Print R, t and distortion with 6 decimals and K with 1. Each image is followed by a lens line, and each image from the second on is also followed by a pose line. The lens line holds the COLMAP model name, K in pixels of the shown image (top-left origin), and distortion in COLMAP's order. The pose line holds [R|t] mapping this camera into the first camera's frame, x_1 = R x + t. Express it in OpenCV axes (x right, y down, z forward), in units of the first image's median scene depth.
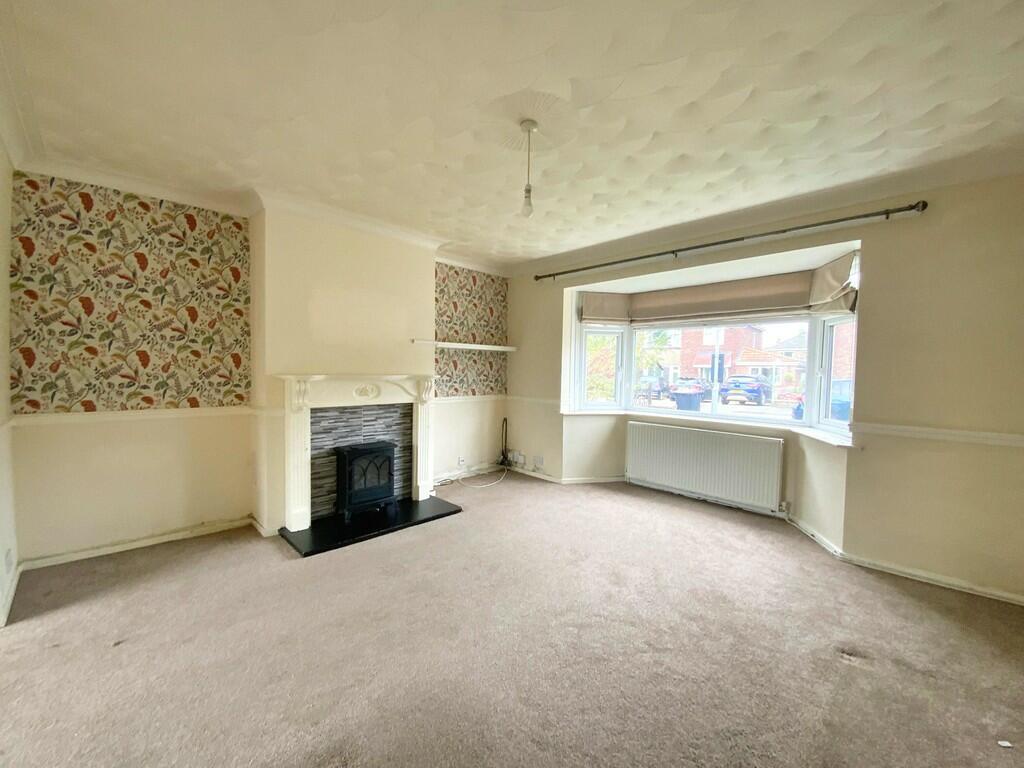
lens RADIAL K [[422.7, 0, 508.7], [0, 422.7, 384.6], [0, 0, 1]] dist [-0.002289, -0.004465]
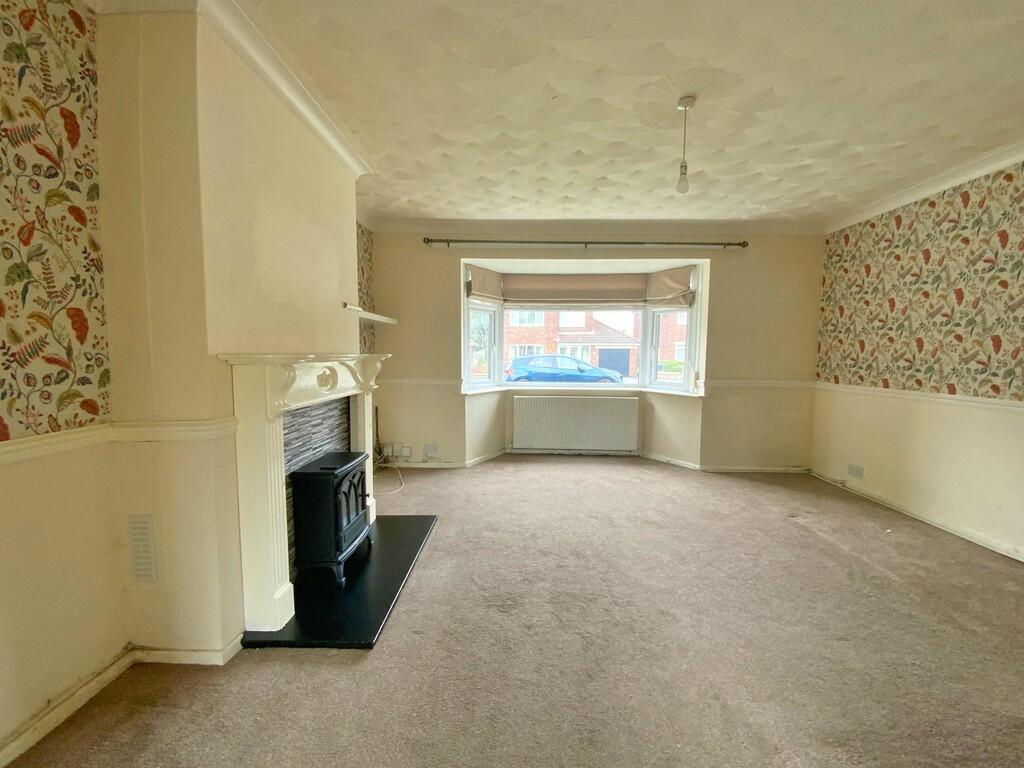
lens RADIAL K [[422.7, 0, 517.1], [0, 422.7, 387.0], [0, 0, 1]] dist [-0.002289, -0.004465]
pose [[0.698384, -0.068059, 0.712480, -0.627602], [0.028211, 0.997313, 0.067614, -0.008461], [-0.715167, -0.027121, 0.698427, 0.354417]]
